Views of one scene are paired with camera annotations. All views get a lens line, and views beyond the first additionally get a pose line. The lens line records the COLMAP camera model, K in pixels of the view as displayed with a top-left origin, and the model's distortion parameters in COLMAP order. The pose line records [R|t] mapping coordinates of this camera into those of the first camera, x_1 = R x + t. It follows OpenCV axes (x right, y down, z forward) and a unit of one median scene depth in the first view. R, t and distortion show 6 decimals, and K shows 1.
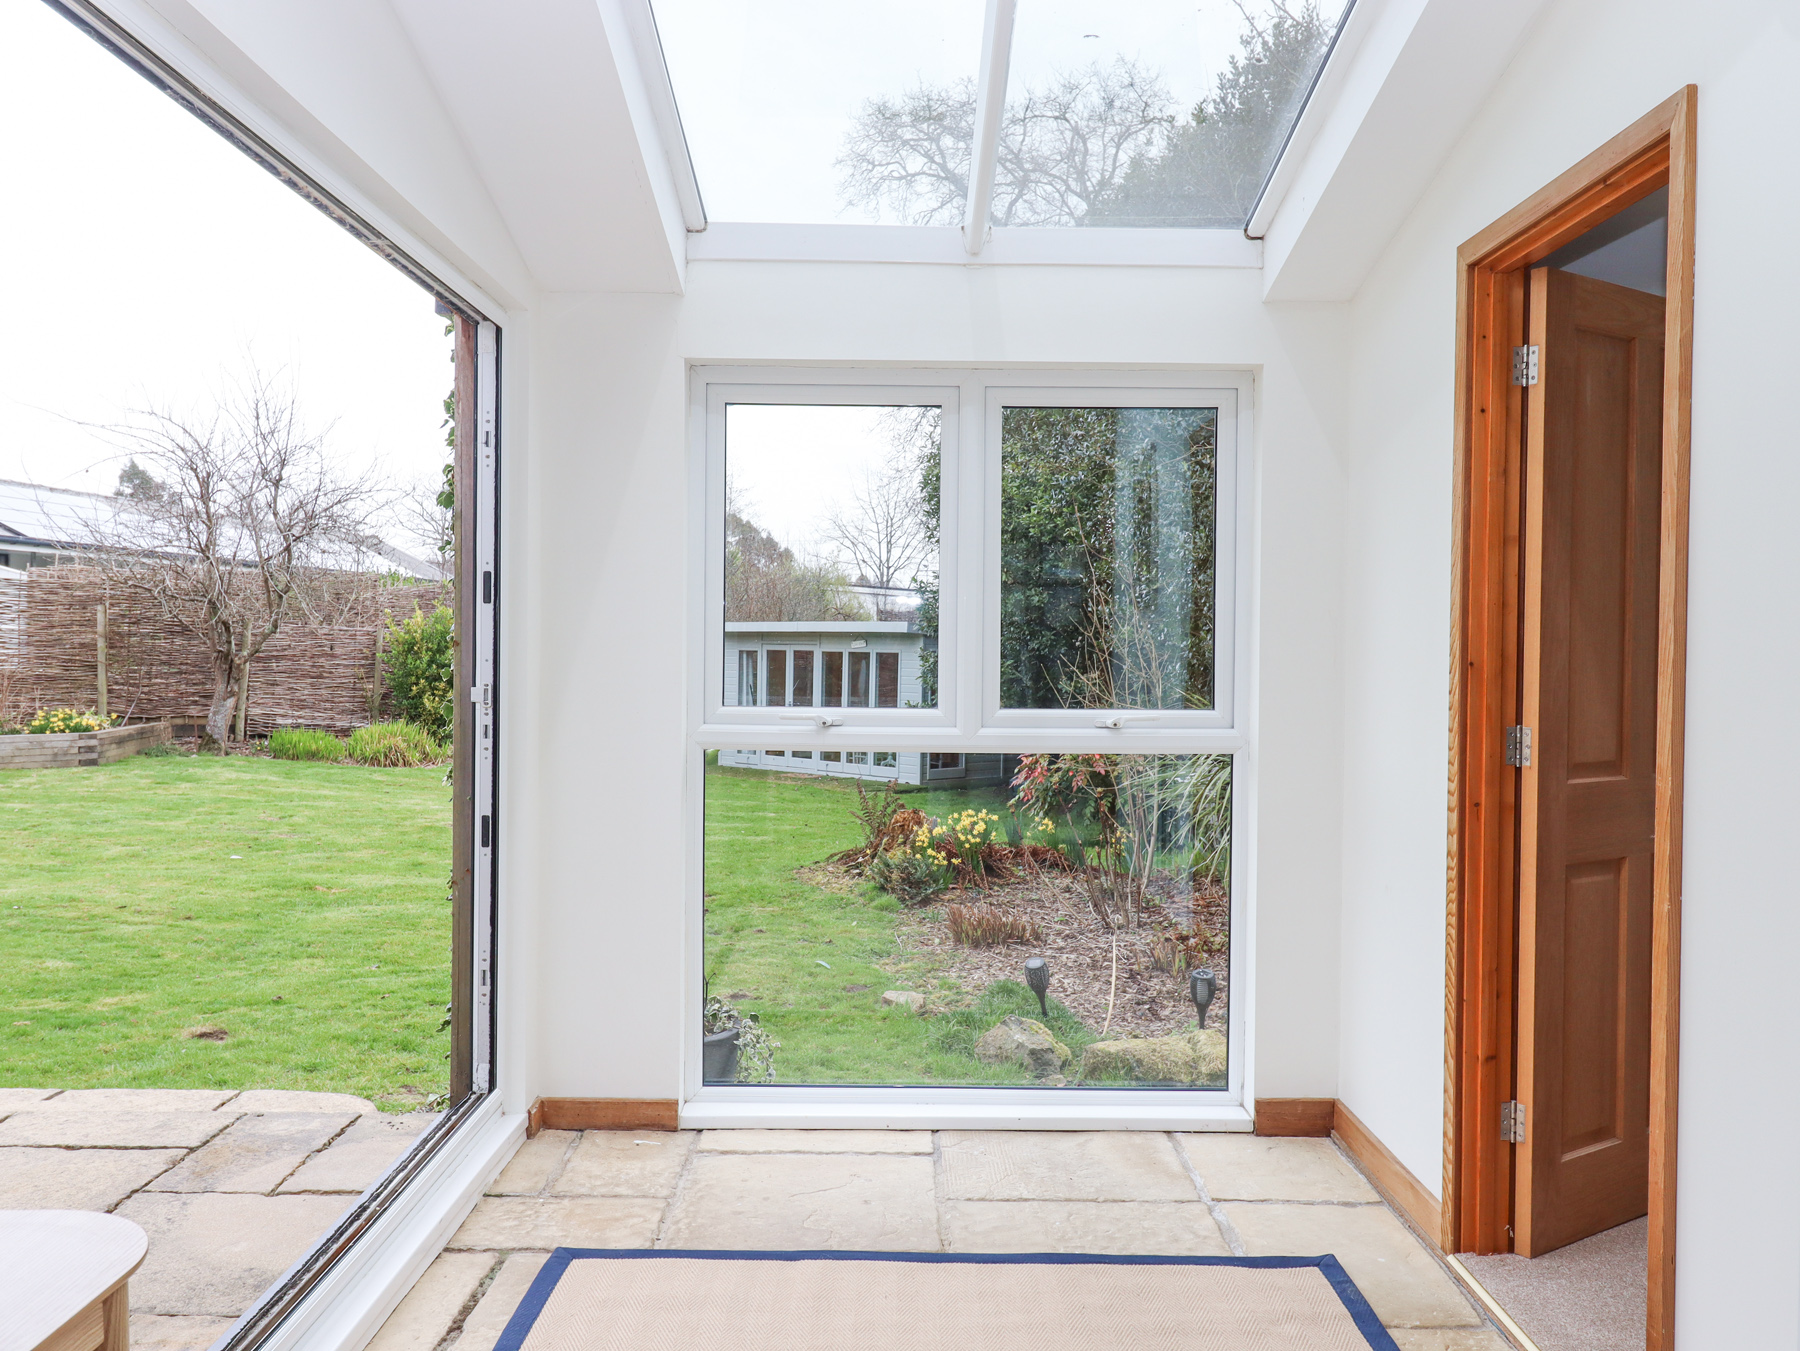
lens RADIAL K [[1490.5, 0, 906.1], [0, 1490.5, 671.3], [0, 0, 1]] dist [0.012498, -0.004780]
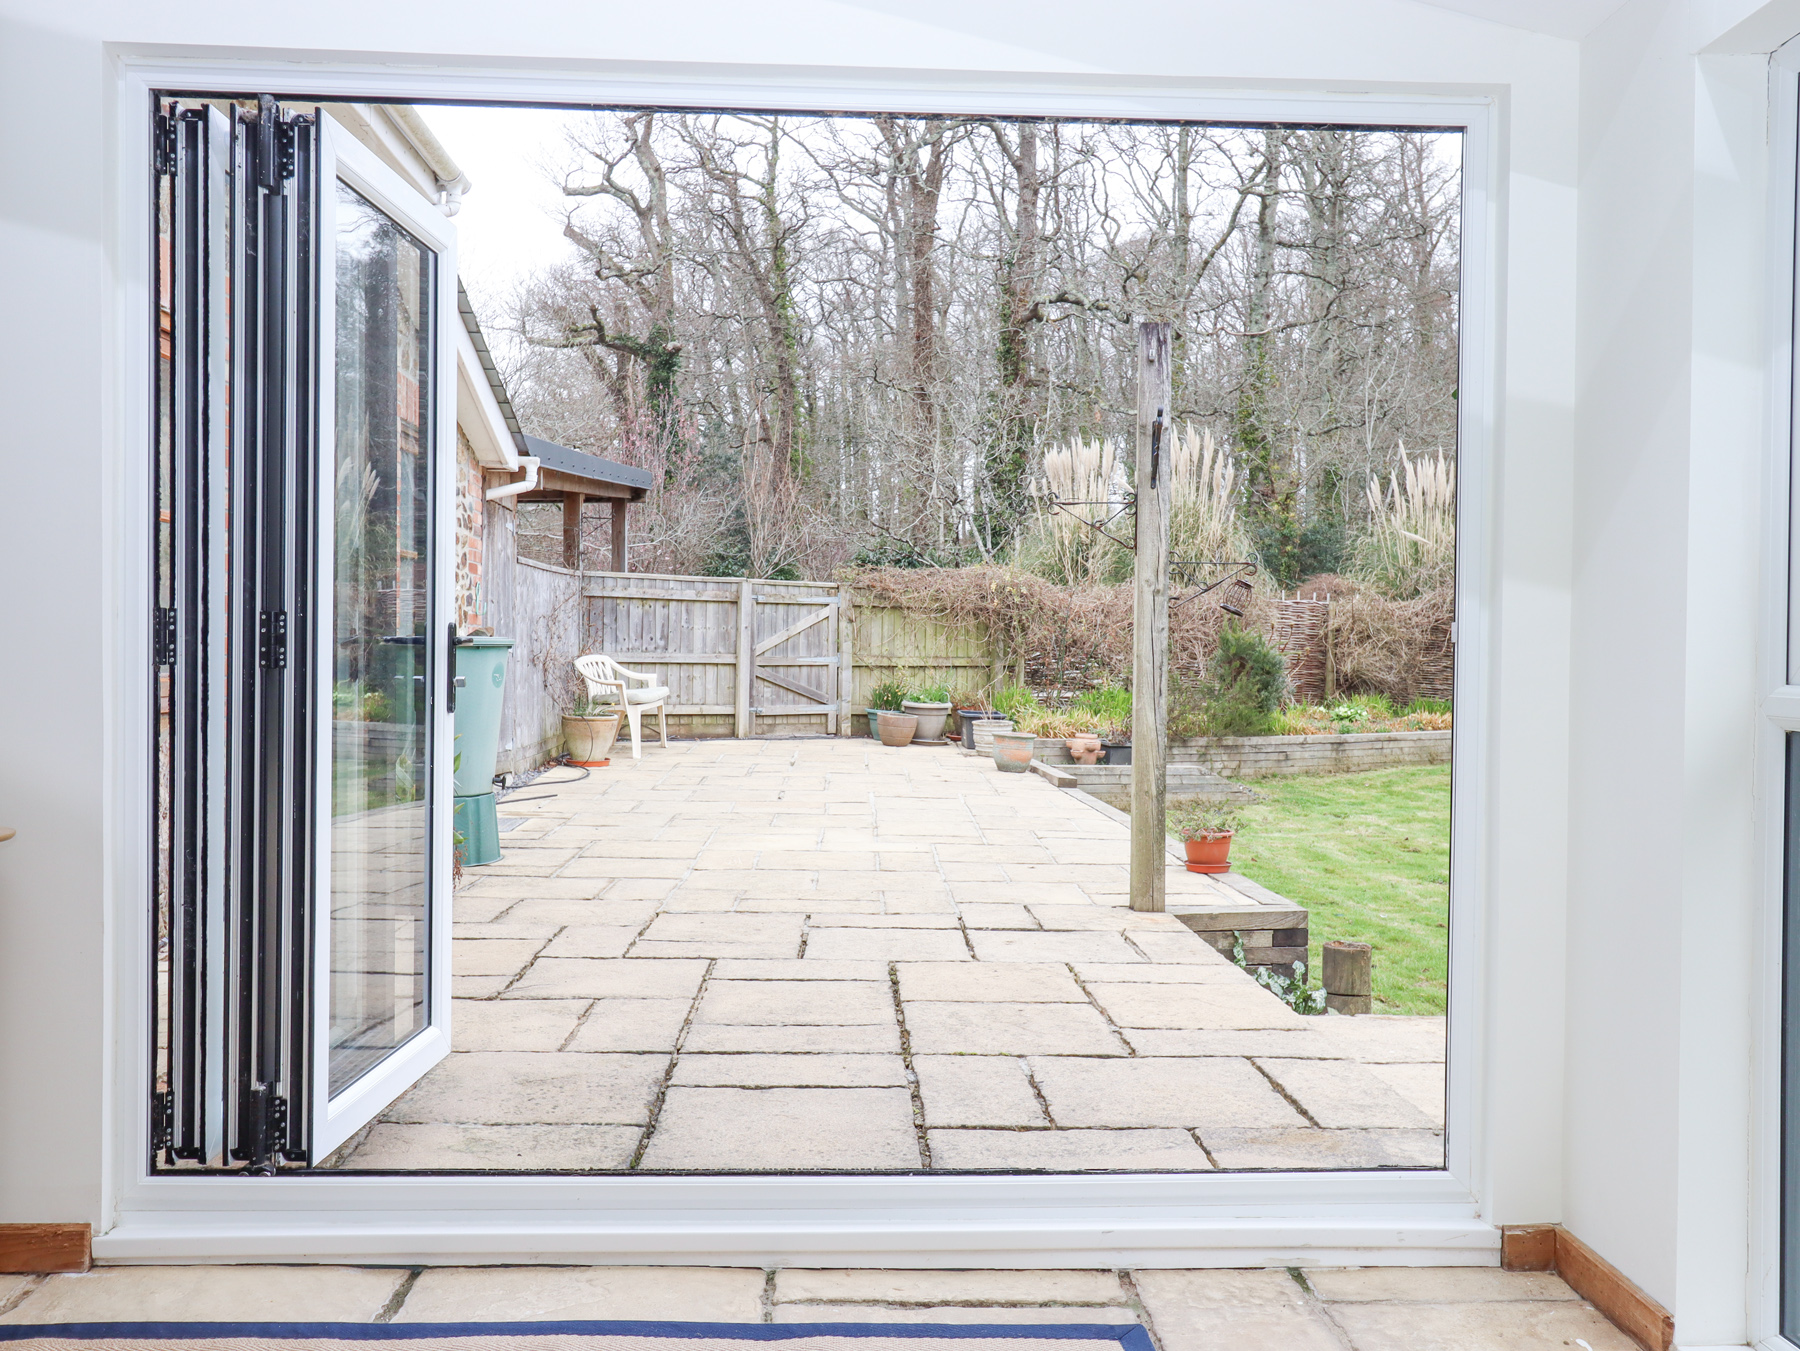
lens RADIAL K [[1522.8, 0, 907.5], [0, 1522.8, 673.7], [0, 0, 1]] dist [0.006488, 0.012054]
pose [[0.046117, 0.004358, -0.998927, 0.096782], [-0.027709, 0.999611, 0.003082, 0.008788], [0.998552, 0.027537, 0.046219, 0.147394]]
